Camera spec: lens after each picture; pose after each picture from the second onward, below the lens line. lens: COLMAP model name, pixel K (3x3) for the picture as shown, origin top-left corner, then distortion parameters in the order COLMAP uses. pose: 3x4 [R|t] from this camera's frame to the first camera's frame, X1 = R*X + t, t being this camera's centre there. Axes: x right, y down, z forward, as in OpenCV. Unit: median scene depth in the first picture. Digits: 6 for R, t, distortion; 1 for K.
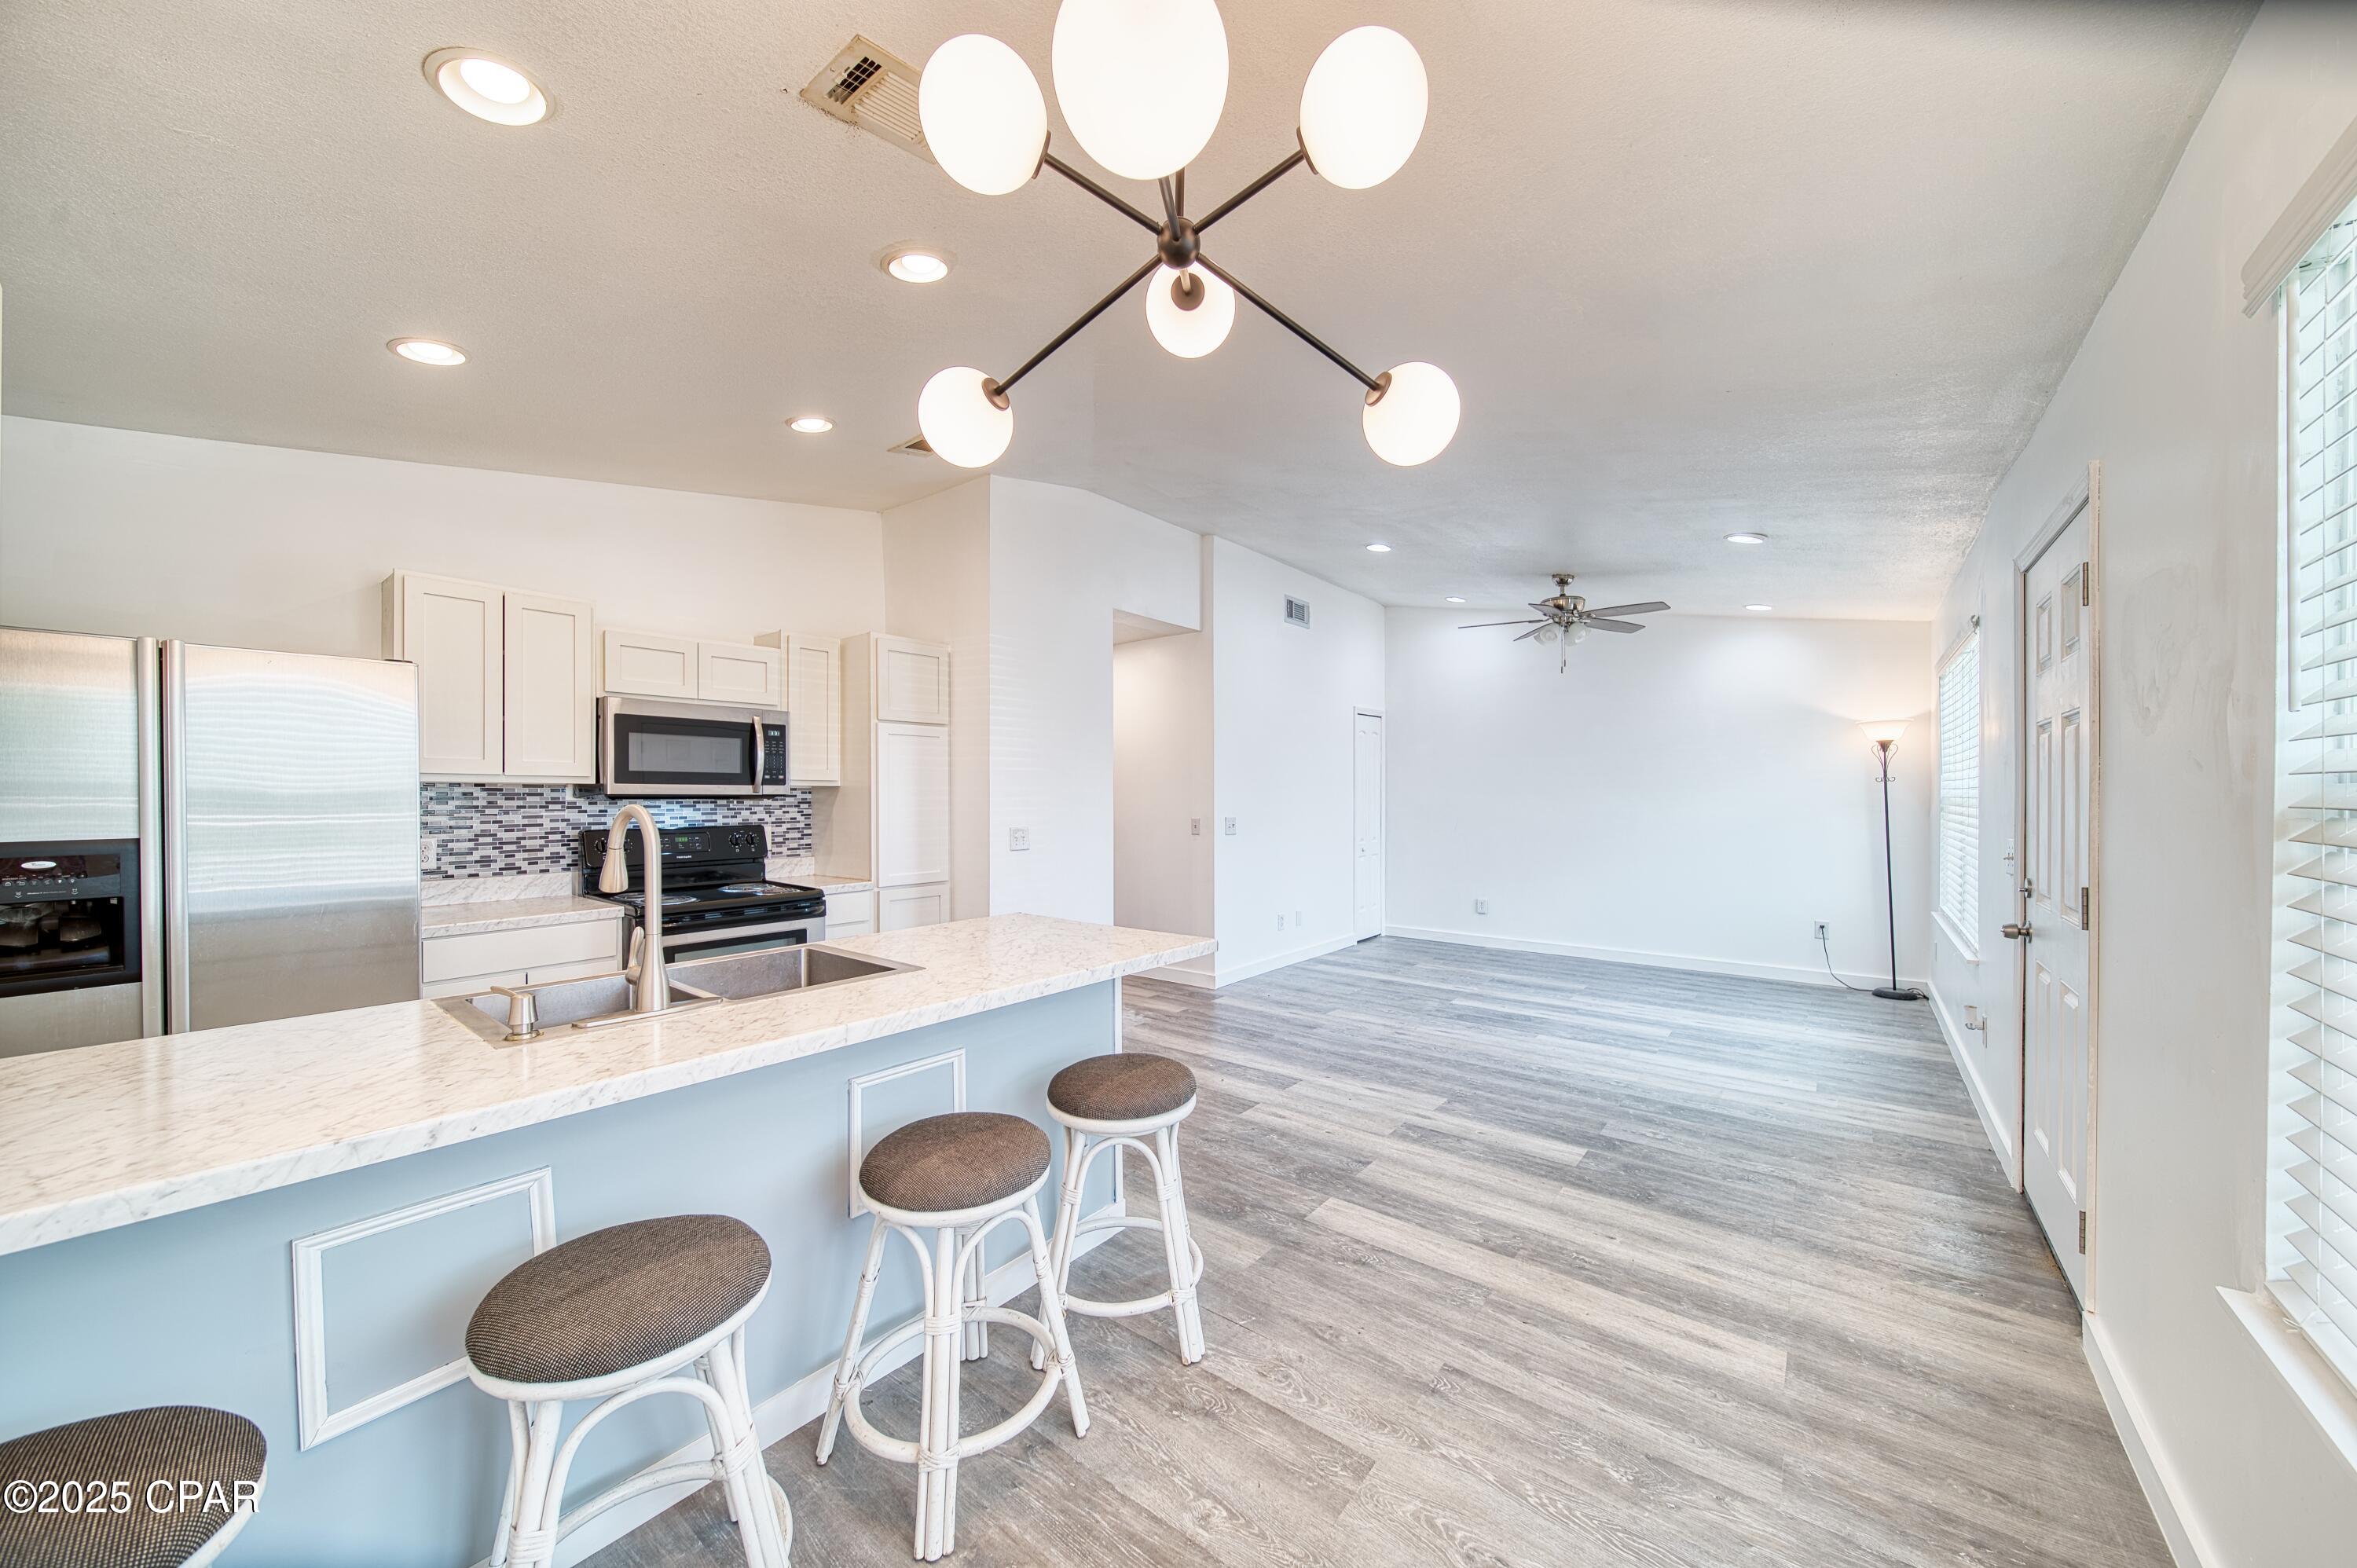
lens RADIAL K [[825.8, 0, 1192.2], [0, 825.8, 796.2], [0, 0, 1]] dist [0.003195, -0.002348]
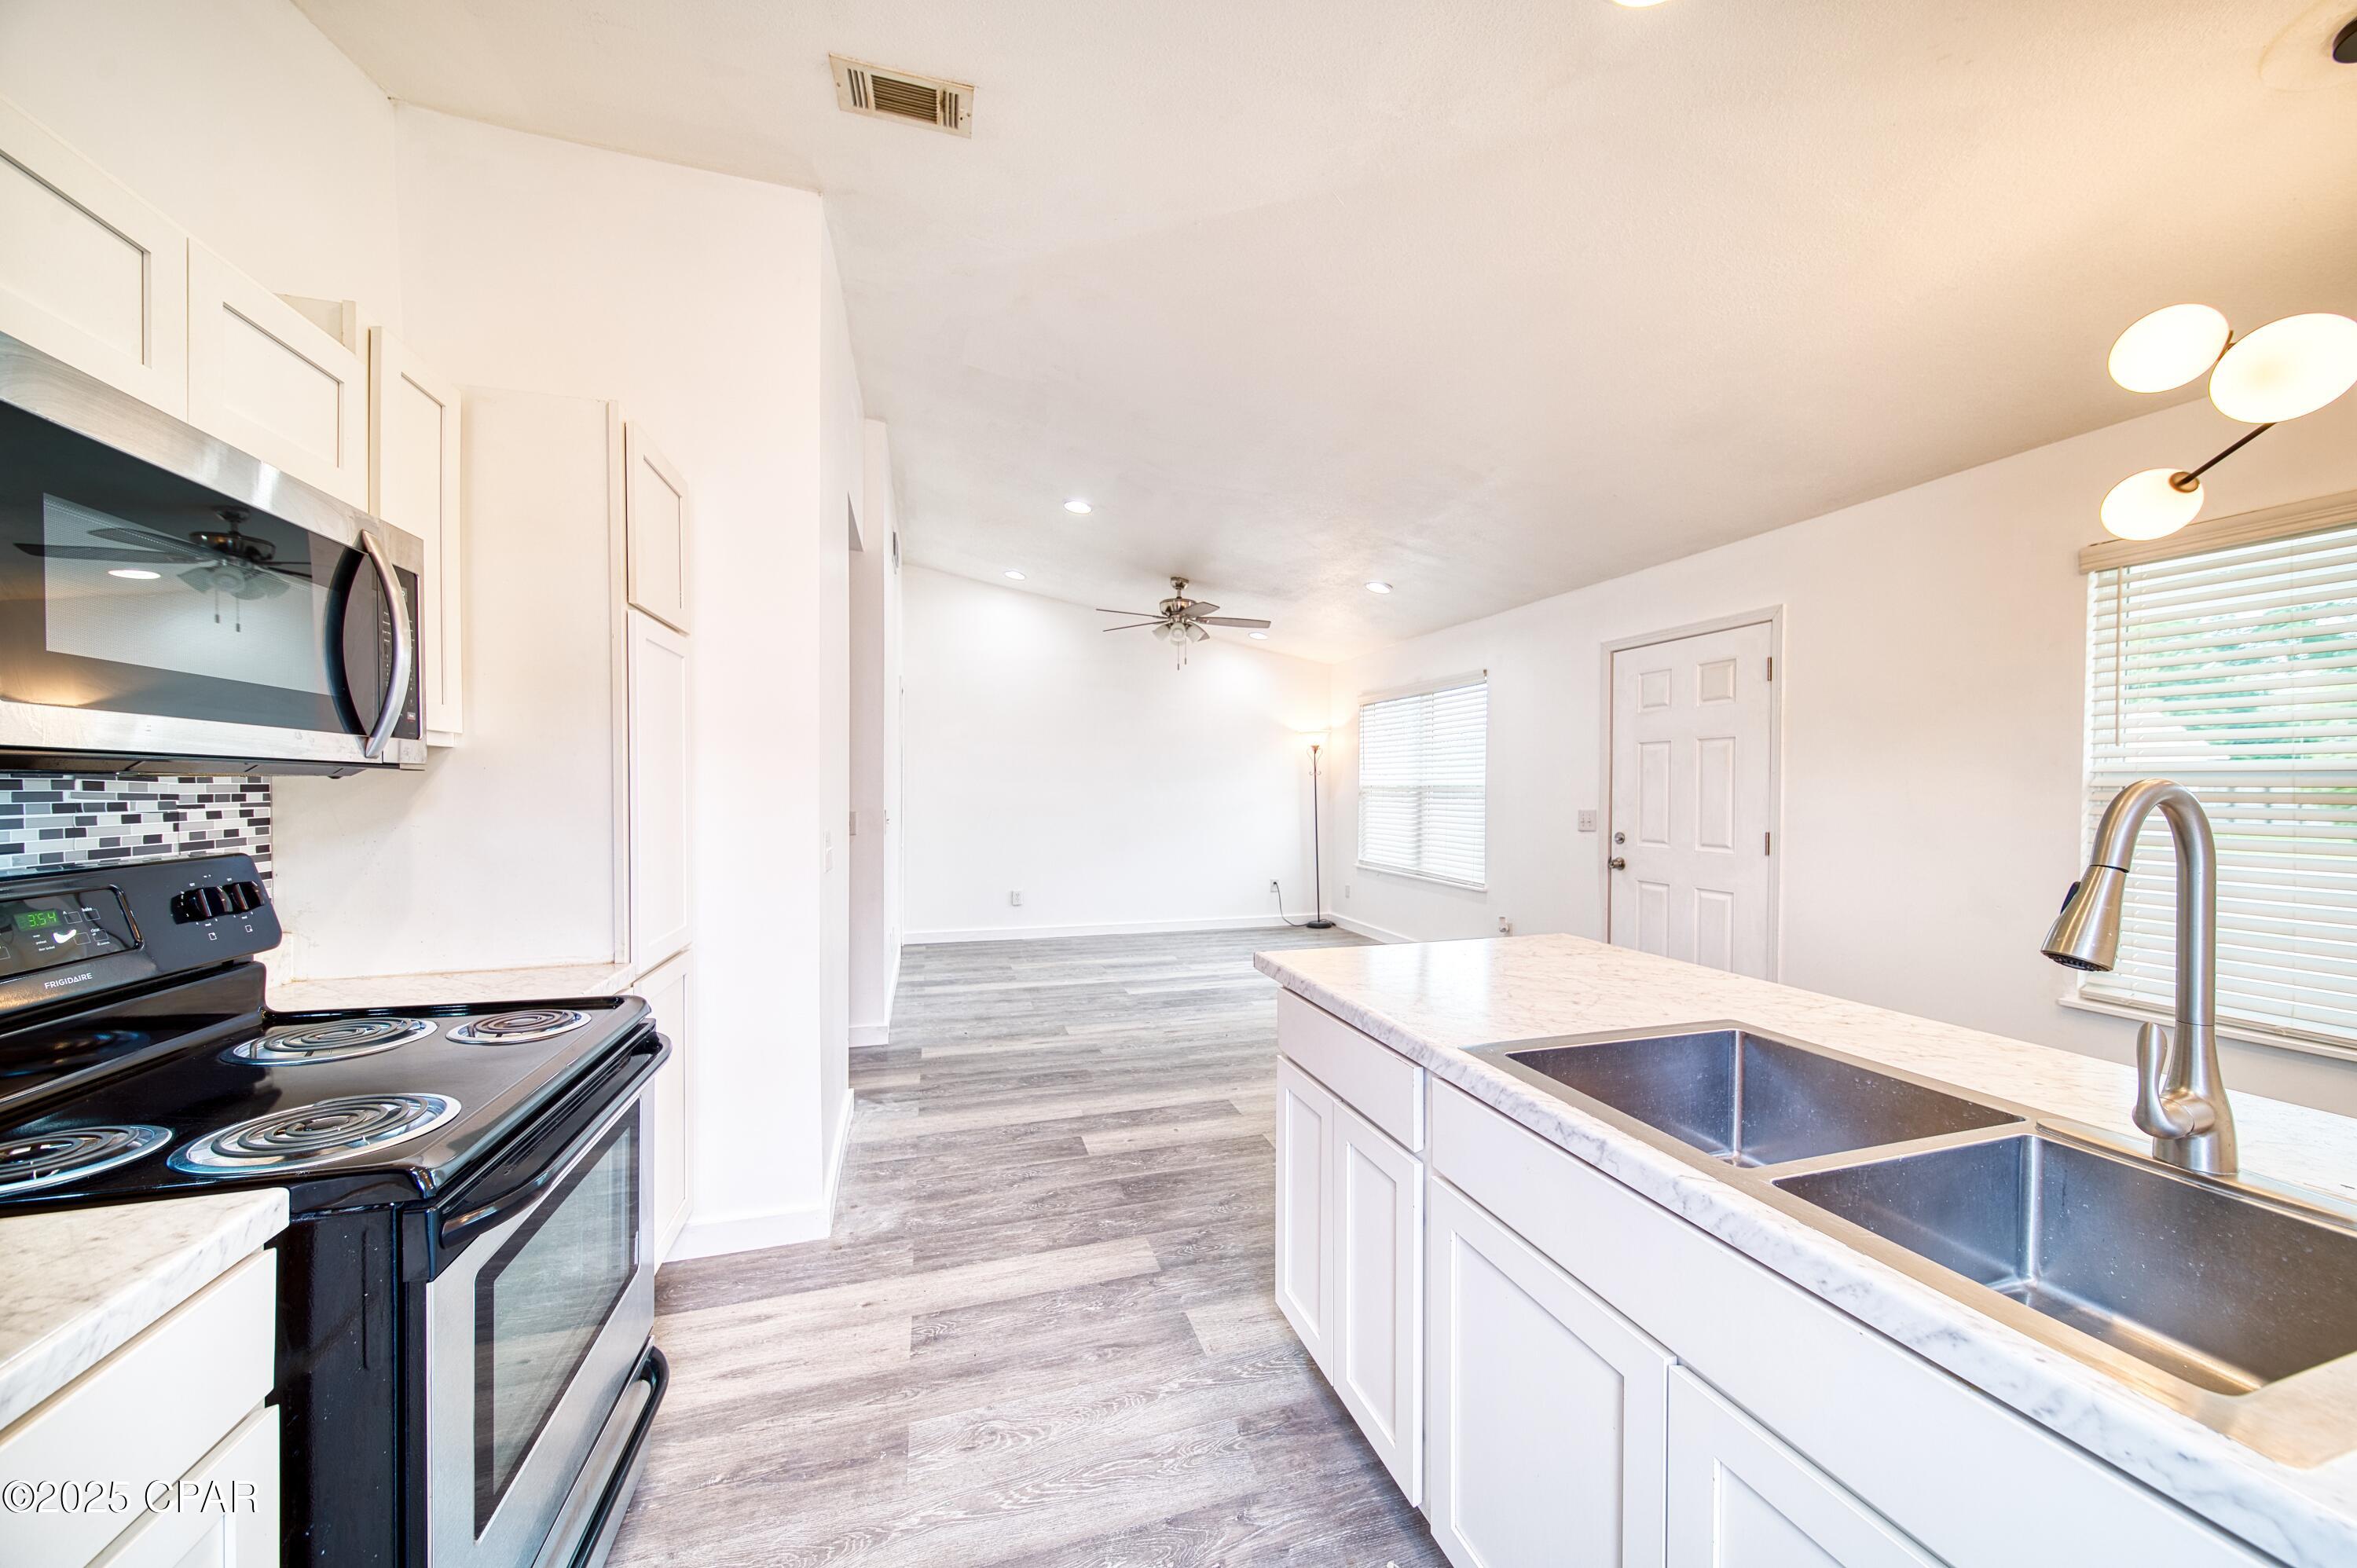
lens RADIAL K [[830.8, 0, 1192.8], [0, 830.8, 795.0], [0, 0, 1]] dist [-0.000210, -0.000284]
pose [[0.567008, -0.005598, 0.823693, -0.605256], [-0.003740, 0.999949, 0.009370, 0.006591], [-0.823704, -0.008393, 0.566958, 0.510486]]
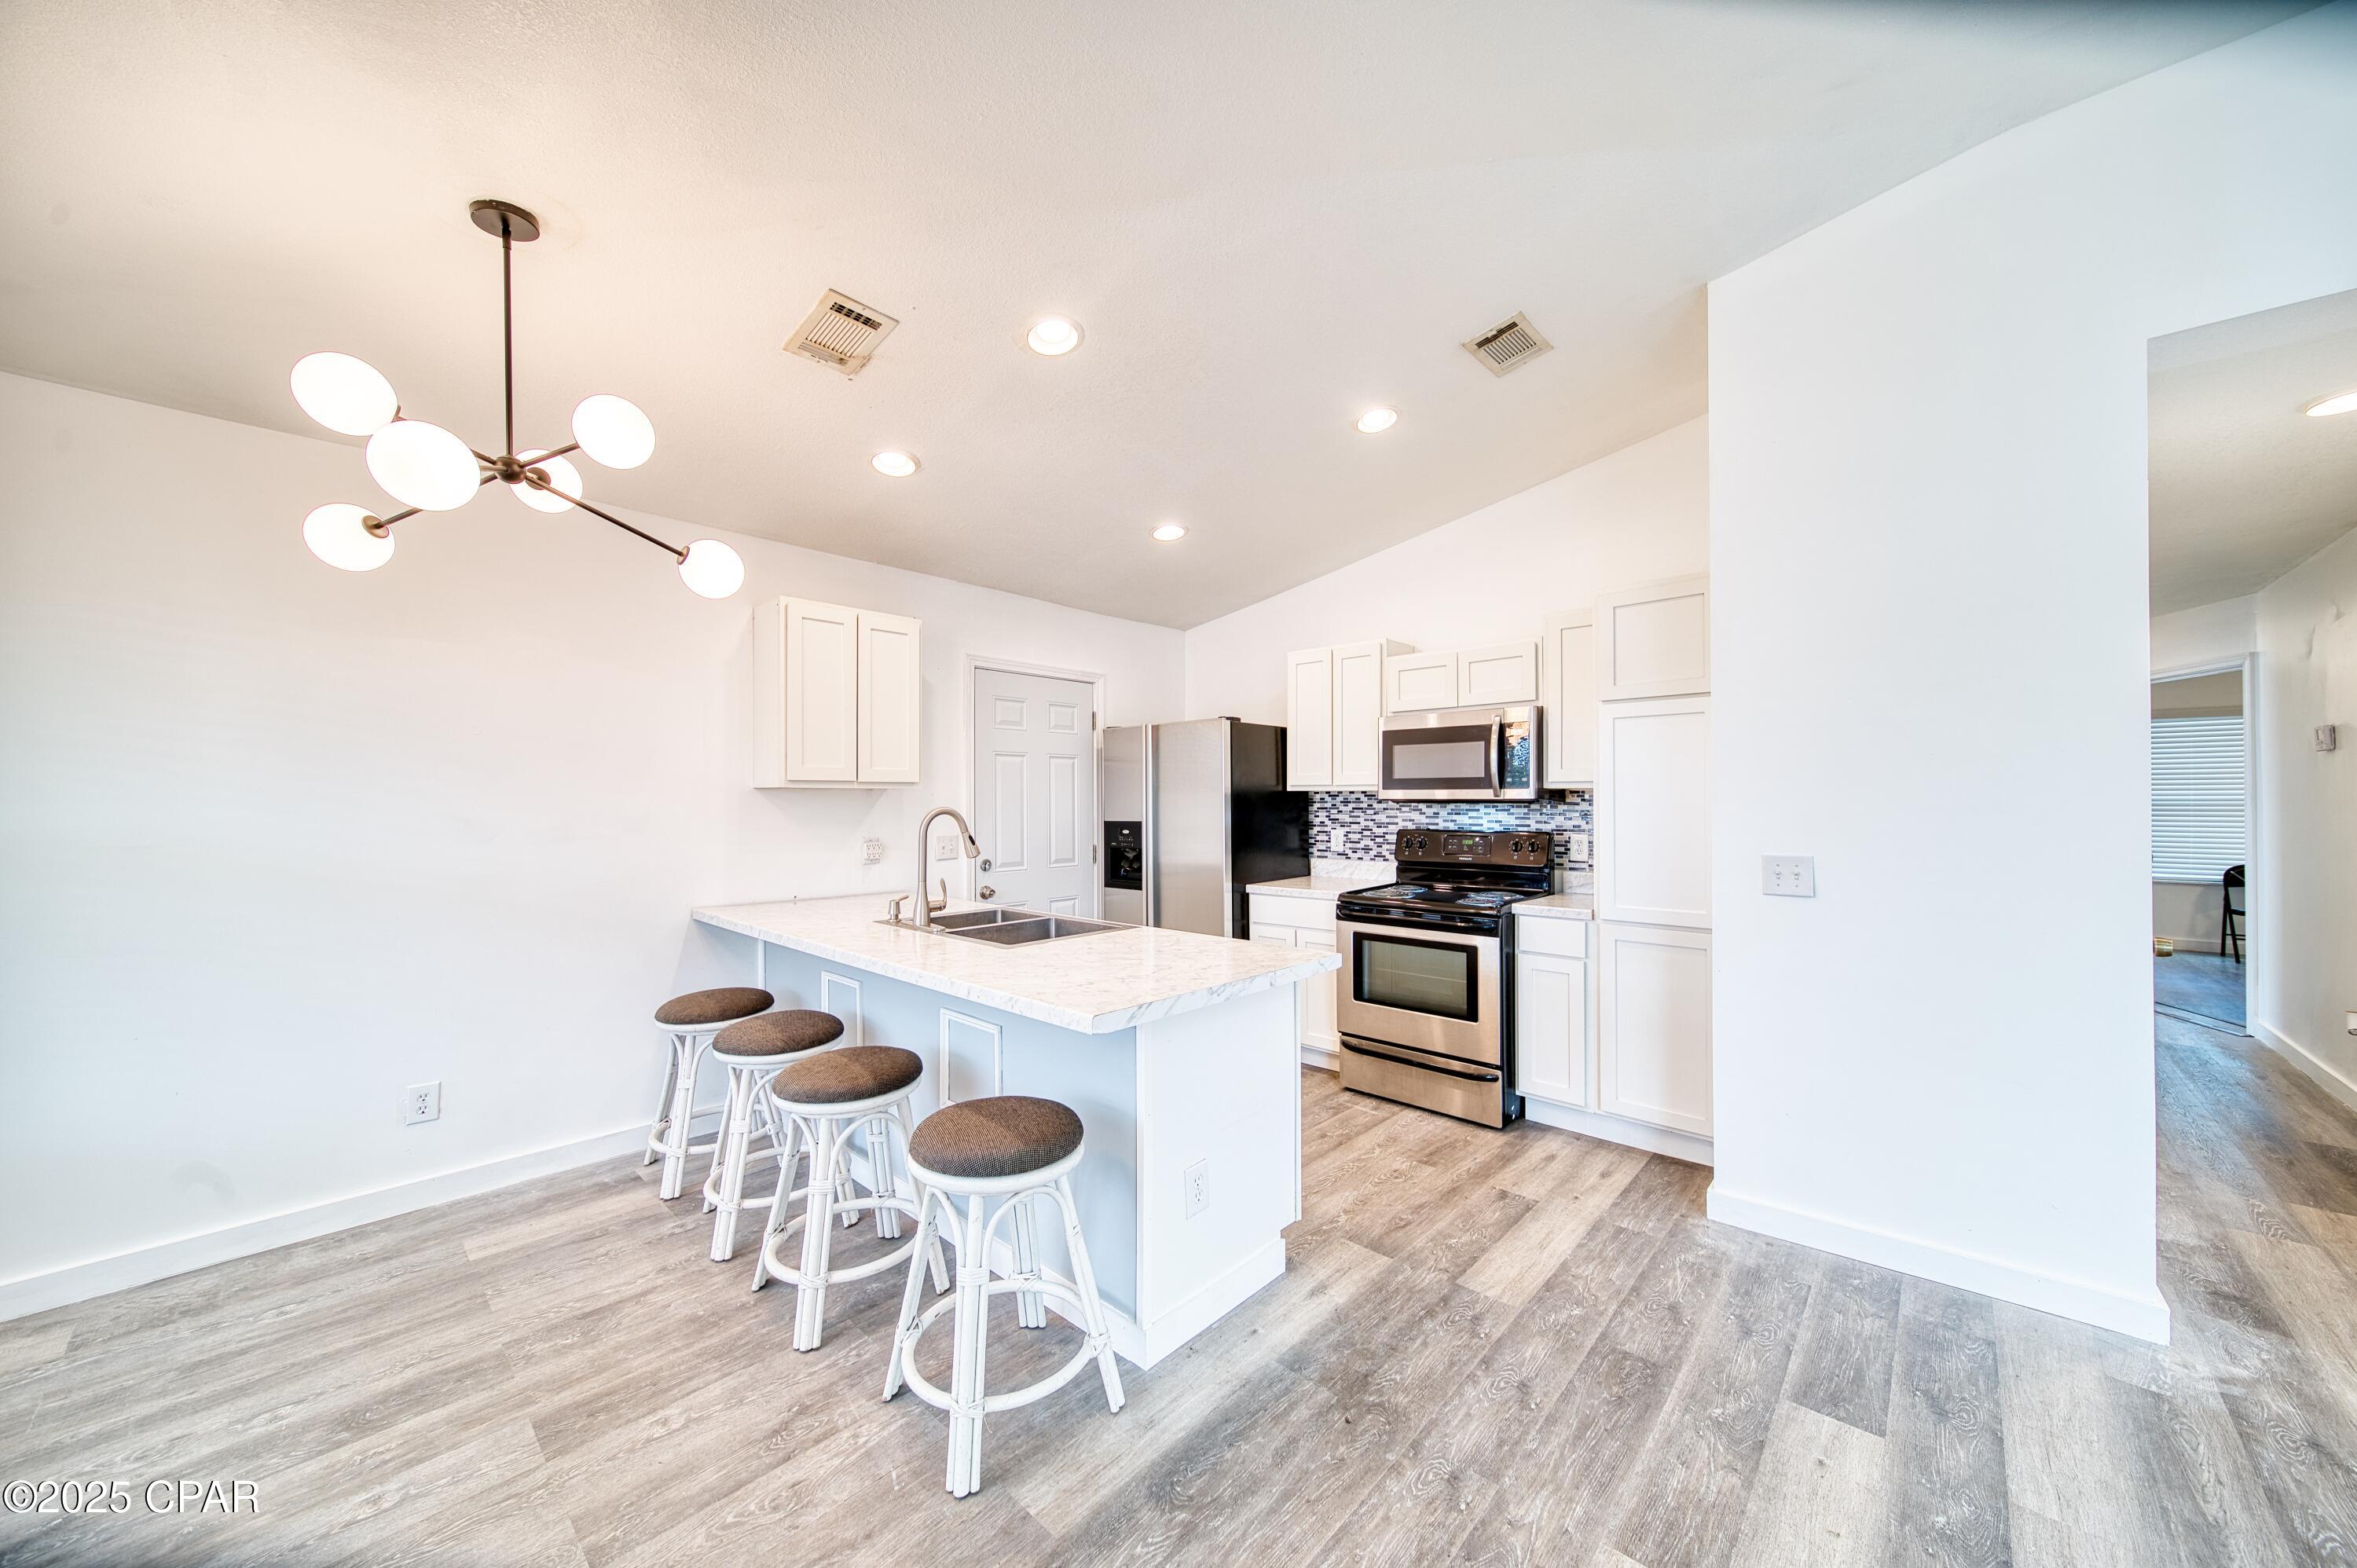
lens RADIAL K [[825.8, 0, 1192.2], [0, 825.8, 796.2], [0, 0, 1]] dist [0.003195, -0.002348]
pose [[-0.076050, -0.003661, -0.997097, 0.434357], [0.002946, 0.999988, -0.003896, -0.002355], [0.997100, -0.003234, -0.076039, 0.707128]]
